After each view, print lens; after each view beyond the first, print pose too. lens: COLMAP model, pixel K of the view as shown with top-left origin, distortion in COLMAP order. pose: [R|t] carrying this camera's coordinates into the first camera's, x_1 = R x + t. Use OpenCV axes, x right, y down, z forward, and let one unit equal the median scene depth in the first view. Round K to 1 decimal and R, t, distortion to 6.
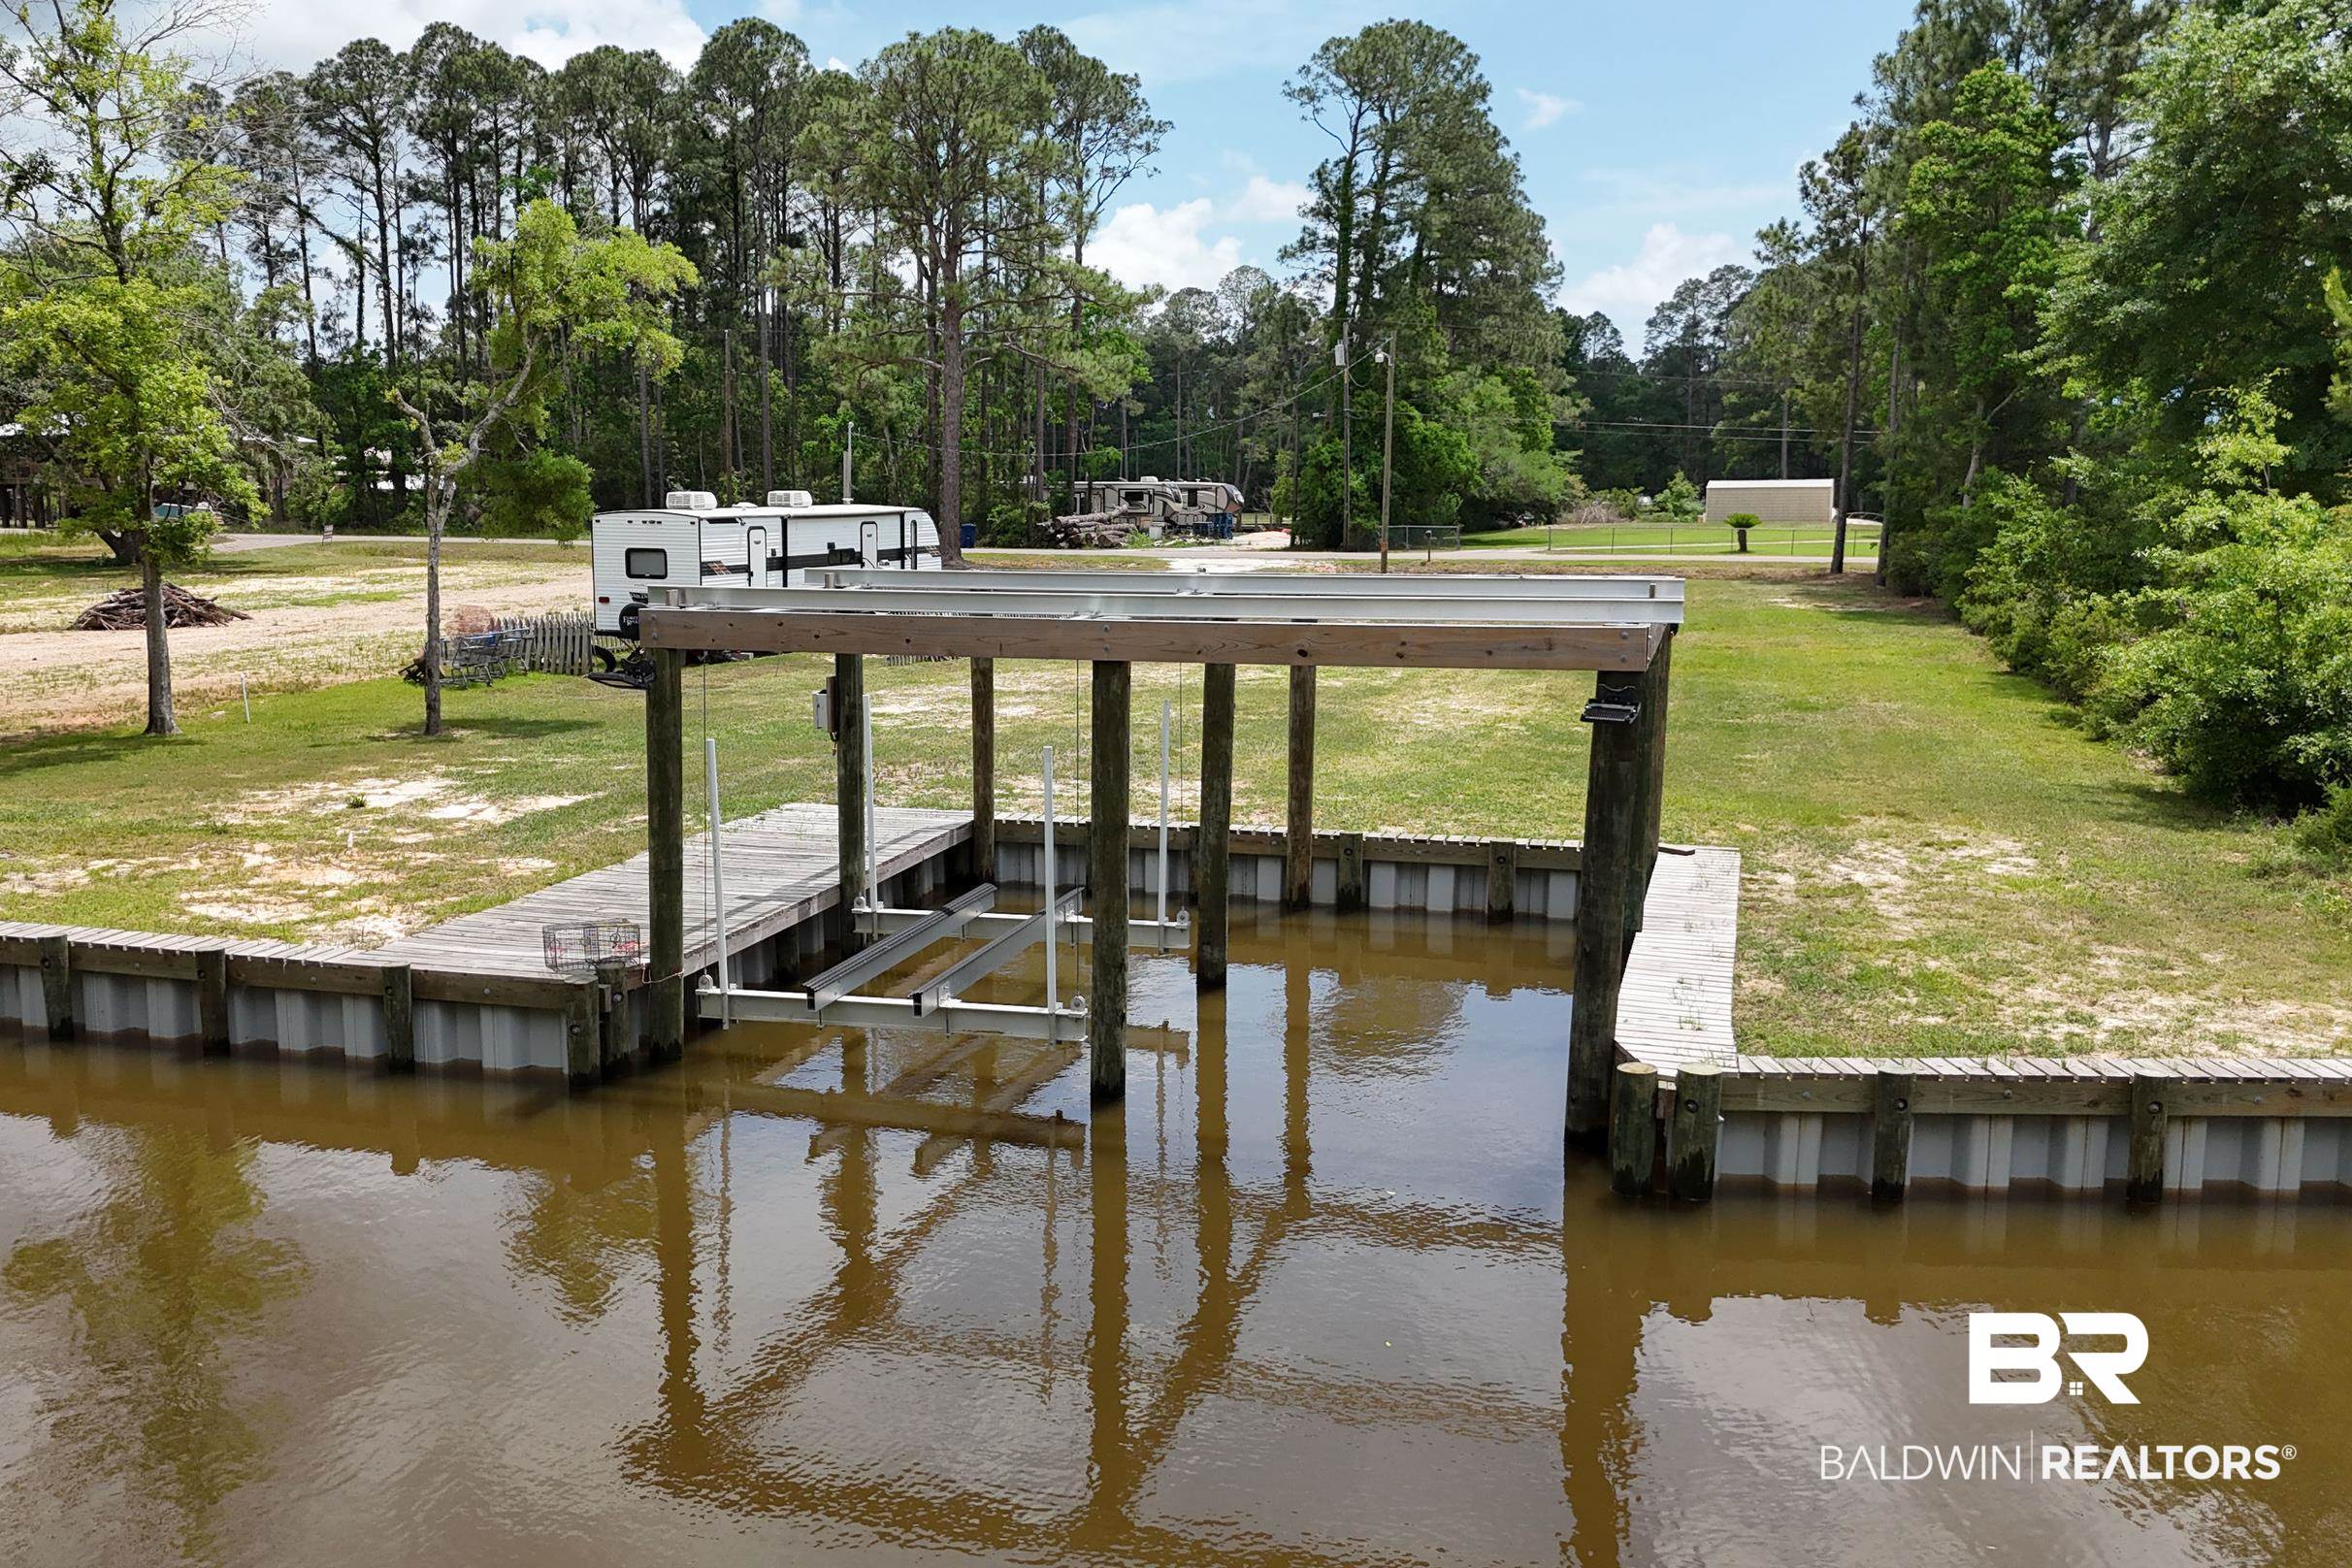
lens RADIAL K [[1944.1, 0, 1024.7], [0, 1944.1, 788.9], [0, 0, 1]] dist [0.008283, -0.003519]
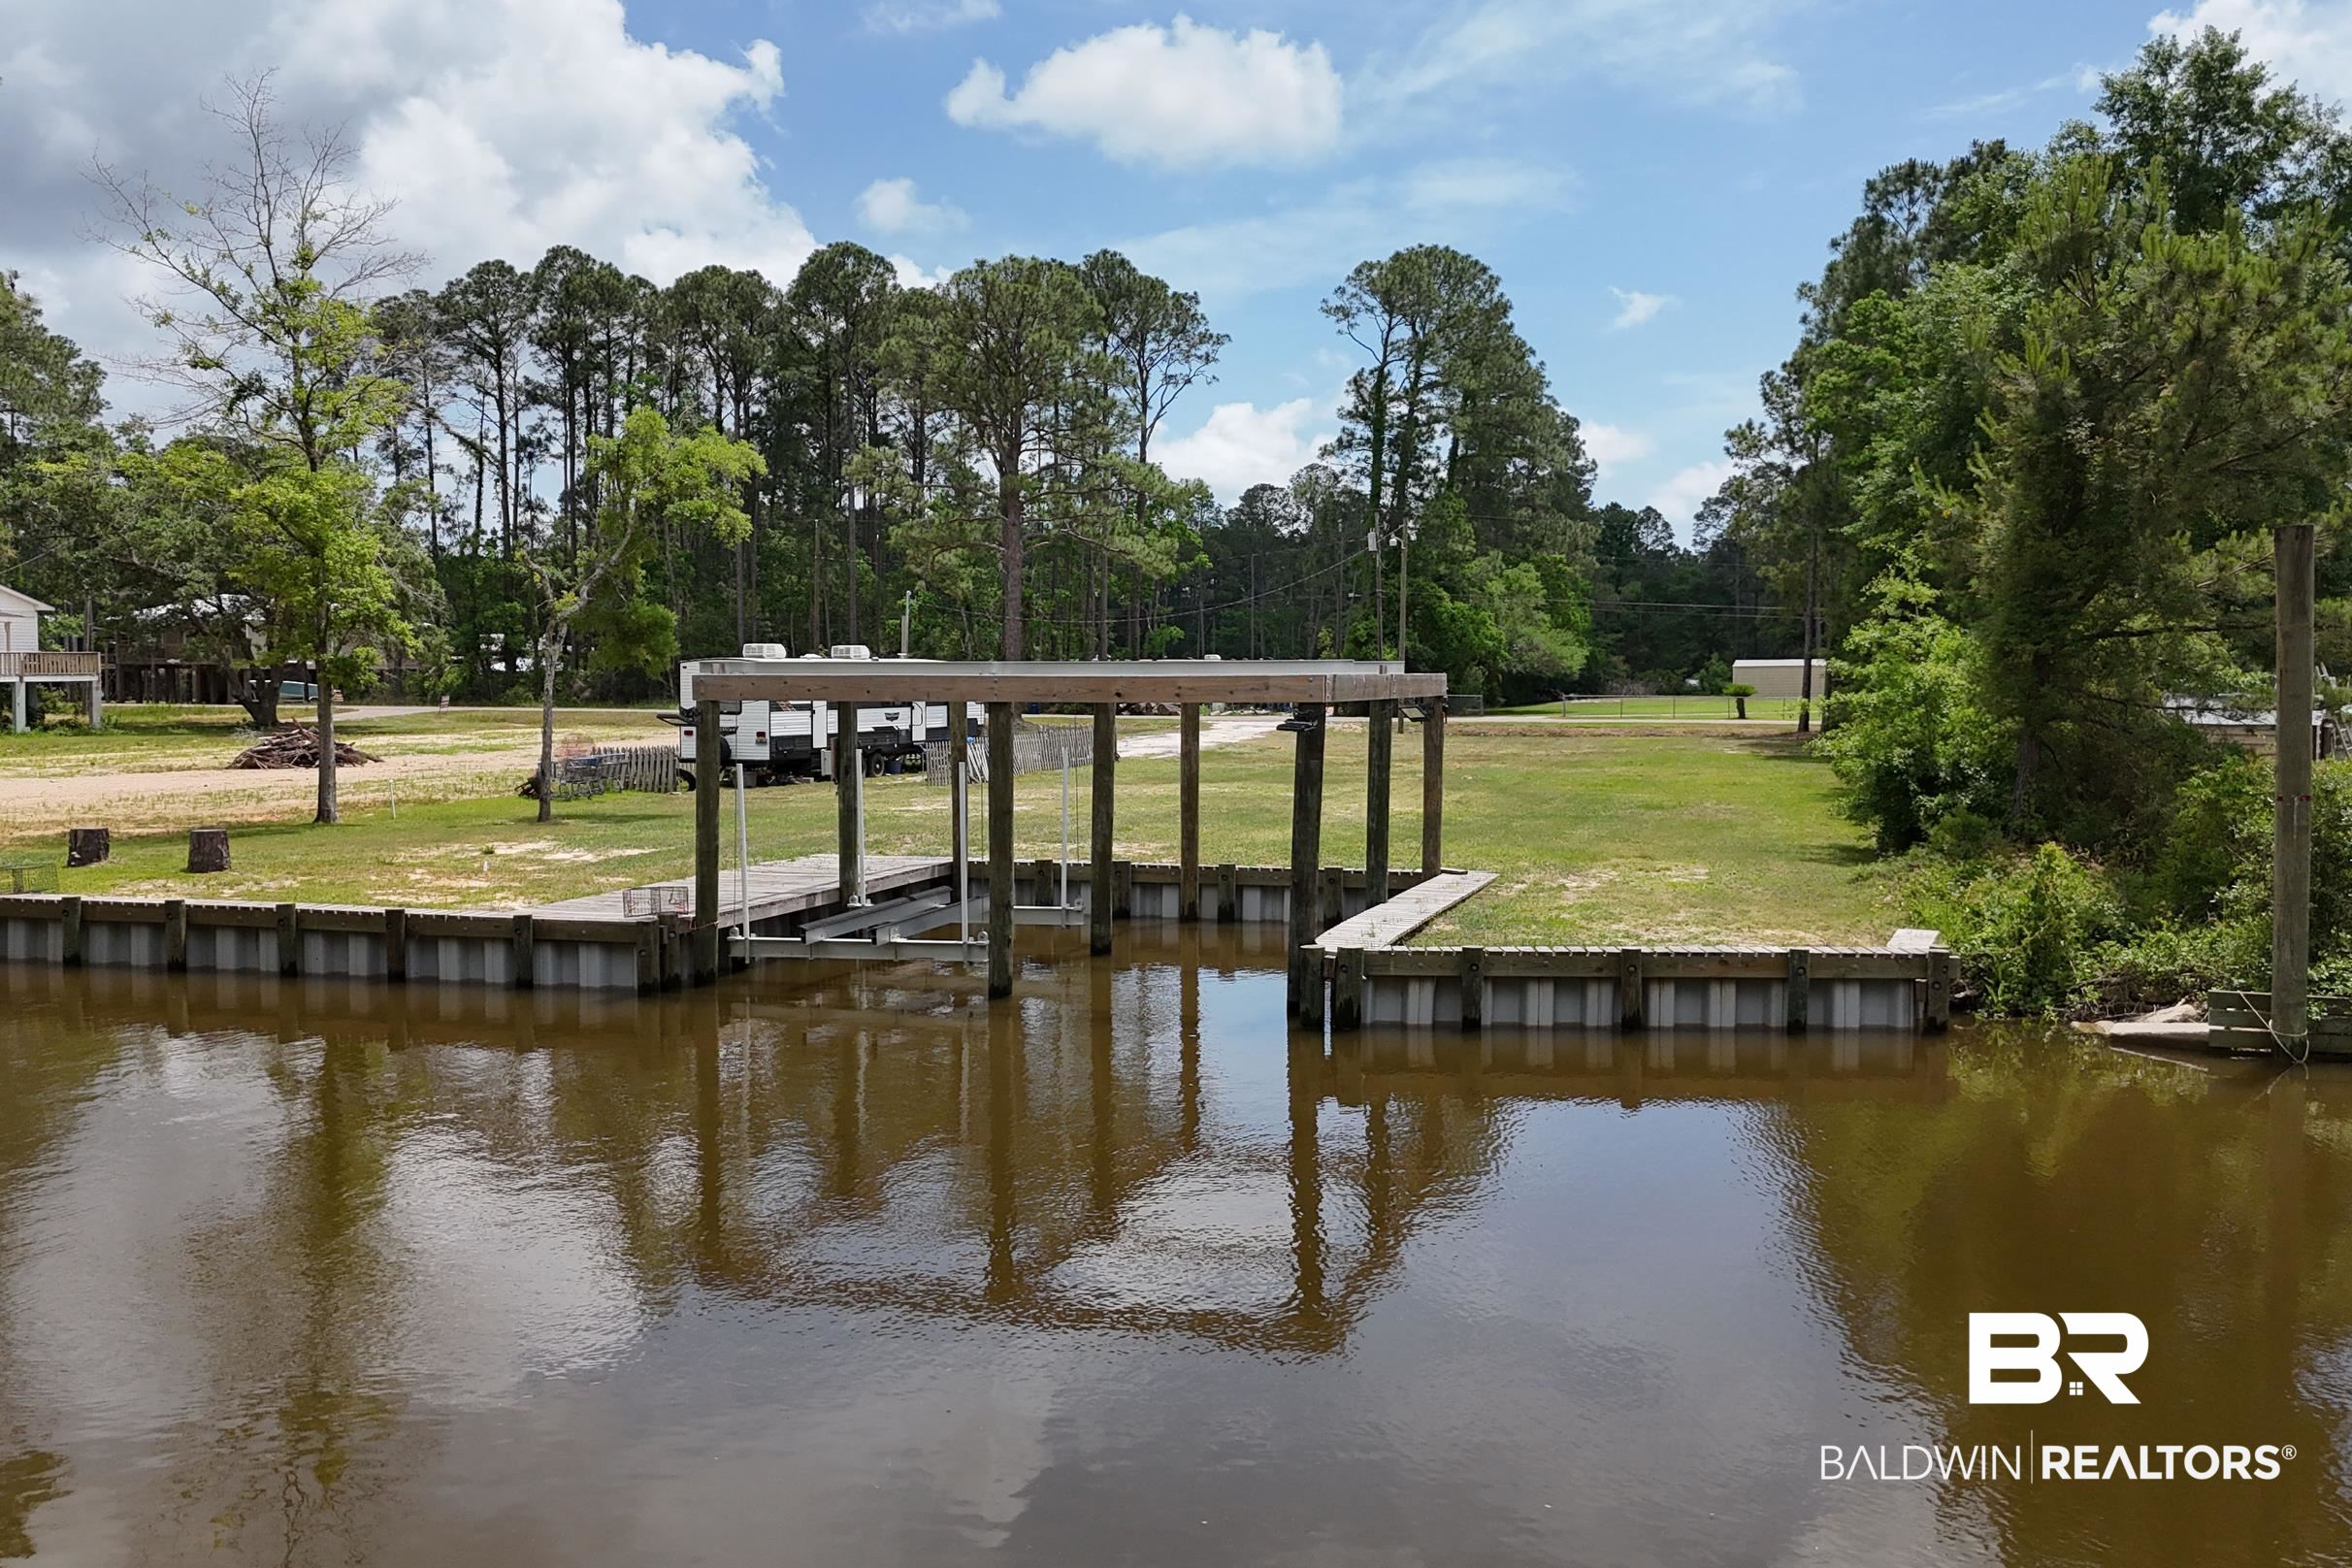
lens RADIAL K [[2107.3, 0, 1183.3], [0, 2107.3, 814.2], [0, 0, 1]] dist [0.023299, -0.060269]
pose [[0.999981, -0.000733, 0.006132, 0.045201], [0.001342, 0.995002, -0.099844, 0.046869], [-0.006028, 0.099851, 0.994984, -0.162332]]
